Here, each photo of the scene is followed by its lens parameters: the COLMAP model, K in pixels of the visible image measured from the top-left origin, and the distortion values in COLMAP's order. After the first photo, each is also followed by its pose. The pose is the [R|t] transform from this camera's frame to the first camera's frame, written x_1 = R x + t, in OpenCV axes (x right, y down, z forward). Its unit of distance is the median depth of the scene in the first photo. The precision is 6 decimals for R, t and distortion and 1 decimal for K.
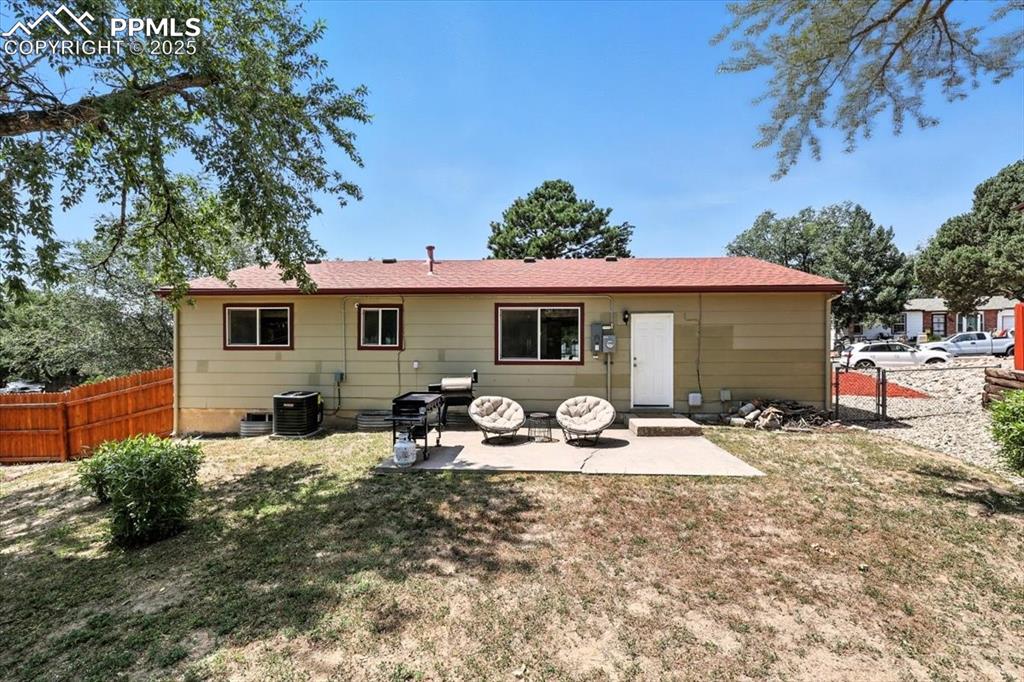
lens RADIAL K [[414.2, 0, 513.2], [0, 414.2, 340.8], [0, 0, 1]] dist [0.003578, 0.000970]
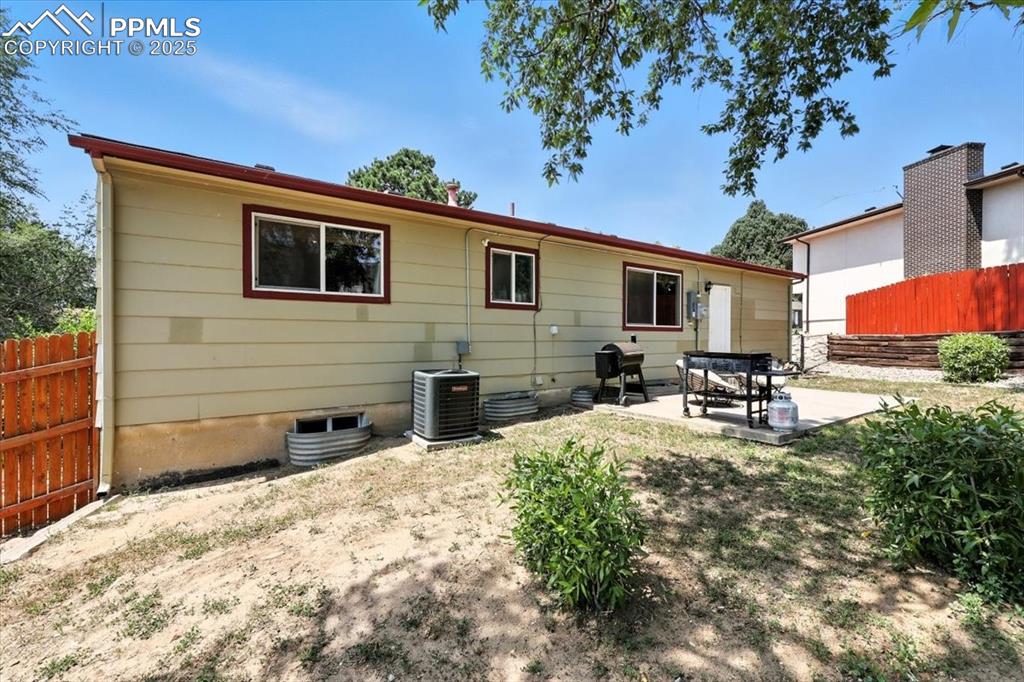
lens RADIAL K [[414.2, 0, 512.4], [0, 414.2, 340.2], [0, 0, 1]] dist [0.003578, 0.000970]
pose [[0.803244, -0.002981, 0.595643, -0.750671], [0.003574, 0.999994, 0.000186, 0.076152], [-0.595639, 0.001980, 0.803249, 0.420827]]
